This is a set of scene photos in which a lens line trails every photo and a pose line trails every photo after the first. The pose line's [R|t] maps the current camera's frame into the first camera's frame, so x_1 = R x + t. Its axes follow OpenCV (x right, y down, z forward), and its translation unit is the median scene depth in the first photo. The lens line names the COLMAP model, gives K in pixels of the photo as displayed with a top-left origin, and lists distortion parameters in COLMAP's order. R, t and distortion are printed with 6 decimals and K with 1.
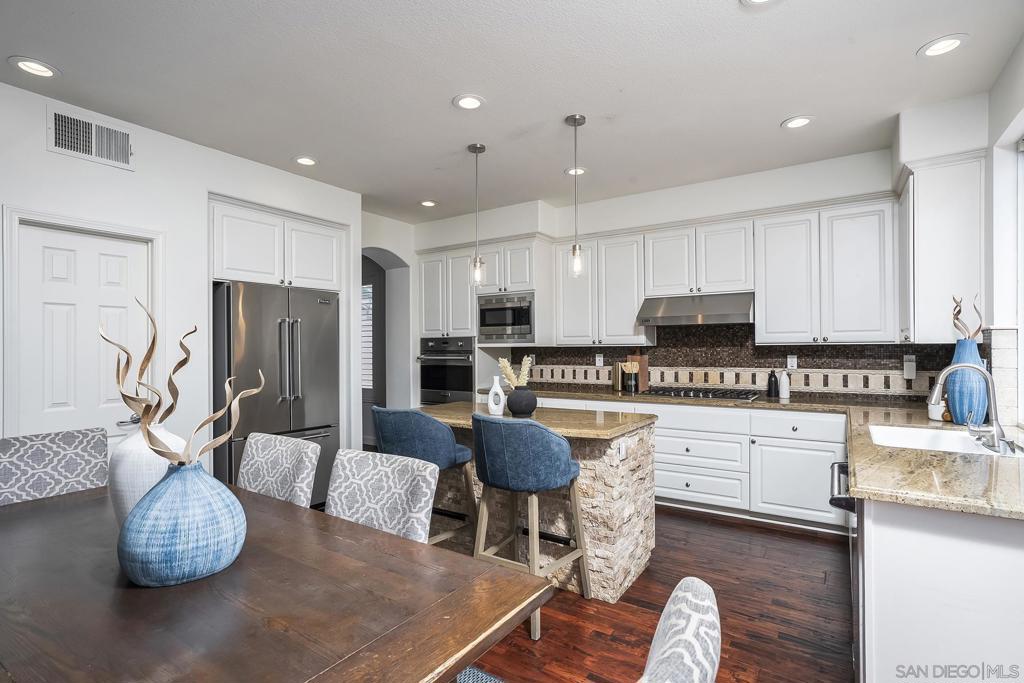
lens RADIAL K [[501.4, 0, 512.0], [0, 501.4, 341.5], [0, 0, 1]] dist [-0.000938, -0.000100]
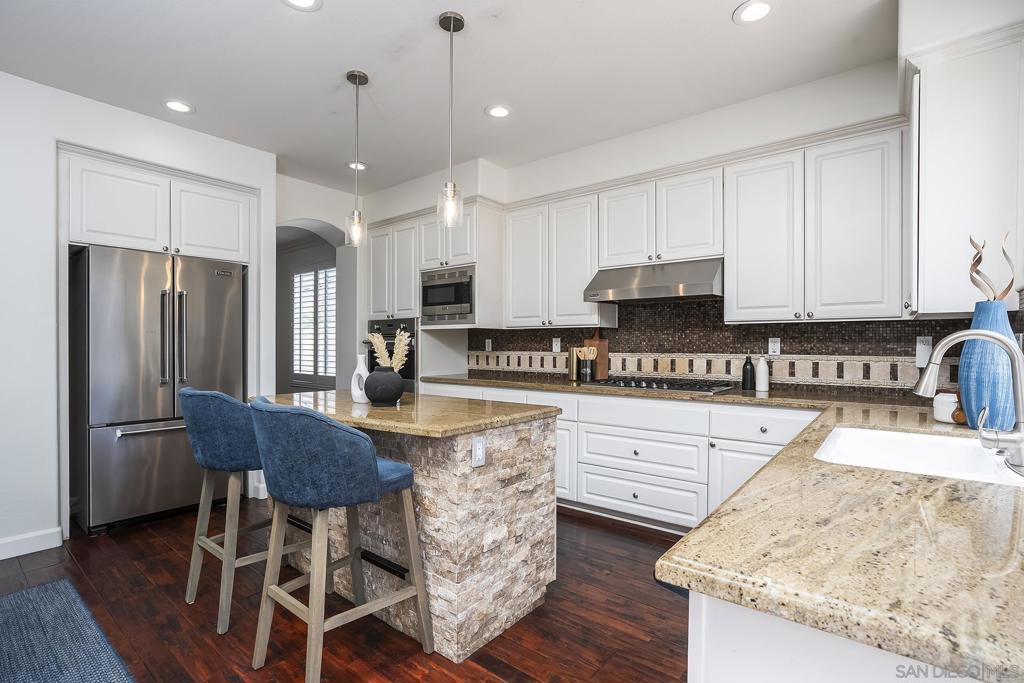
lens RADIAL K [[486.5, 0, 507.1], [0, 486.5, 342.7], [0, 0, 1]] dist [-0.016894, 0.000446]
pose [[0.995651, 0.009141, -0.092710, 0.202004], [-0.008284, 0.999919, 0.009630, 0.030619], [0.092791, -0.008820, 0.995647, 0.189401]]
